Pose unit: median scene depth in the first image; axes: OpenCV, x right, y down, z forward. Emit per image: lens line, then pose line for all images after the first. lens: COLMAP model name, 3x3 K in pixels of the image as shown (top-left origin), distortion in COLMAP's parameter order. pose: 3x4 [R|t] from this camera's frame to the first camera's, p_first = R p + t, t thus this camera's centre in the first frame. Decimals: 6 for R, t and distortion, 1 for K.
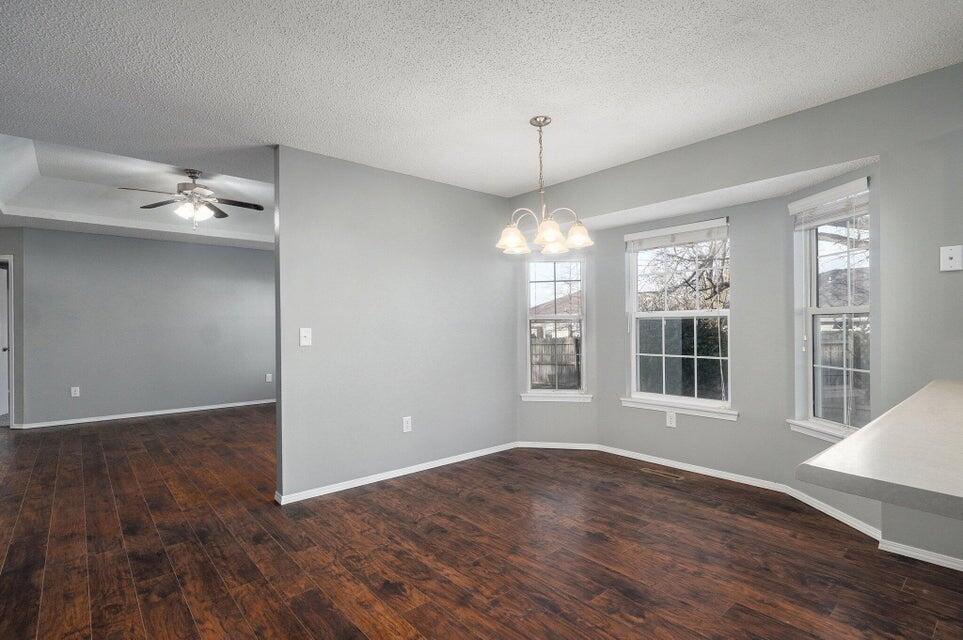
lens RADIAL K [[464.7, 0, 474.8], [0, 464.7, 325.3], [0, 0, 1]] dist [-0.007650, 0.001676]
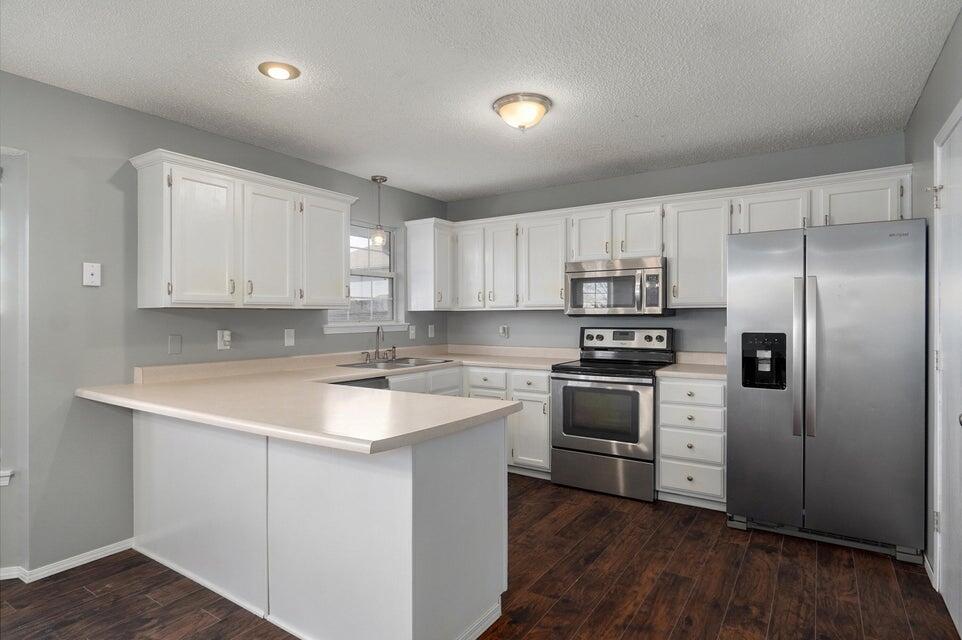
lens RADIAL K [[520.5, 0, 477.3], [0, 520.5, 317.5], [0, 0, 1]] dist [-0.006733, 0.000903]
pose [[-0.269635, 0.007678, 0.962932, -0.317624], [0.006437, 0.999960, -0.006171, -0.025062], [-0.962941, 0.004535, -0.269674, 0.382507]]
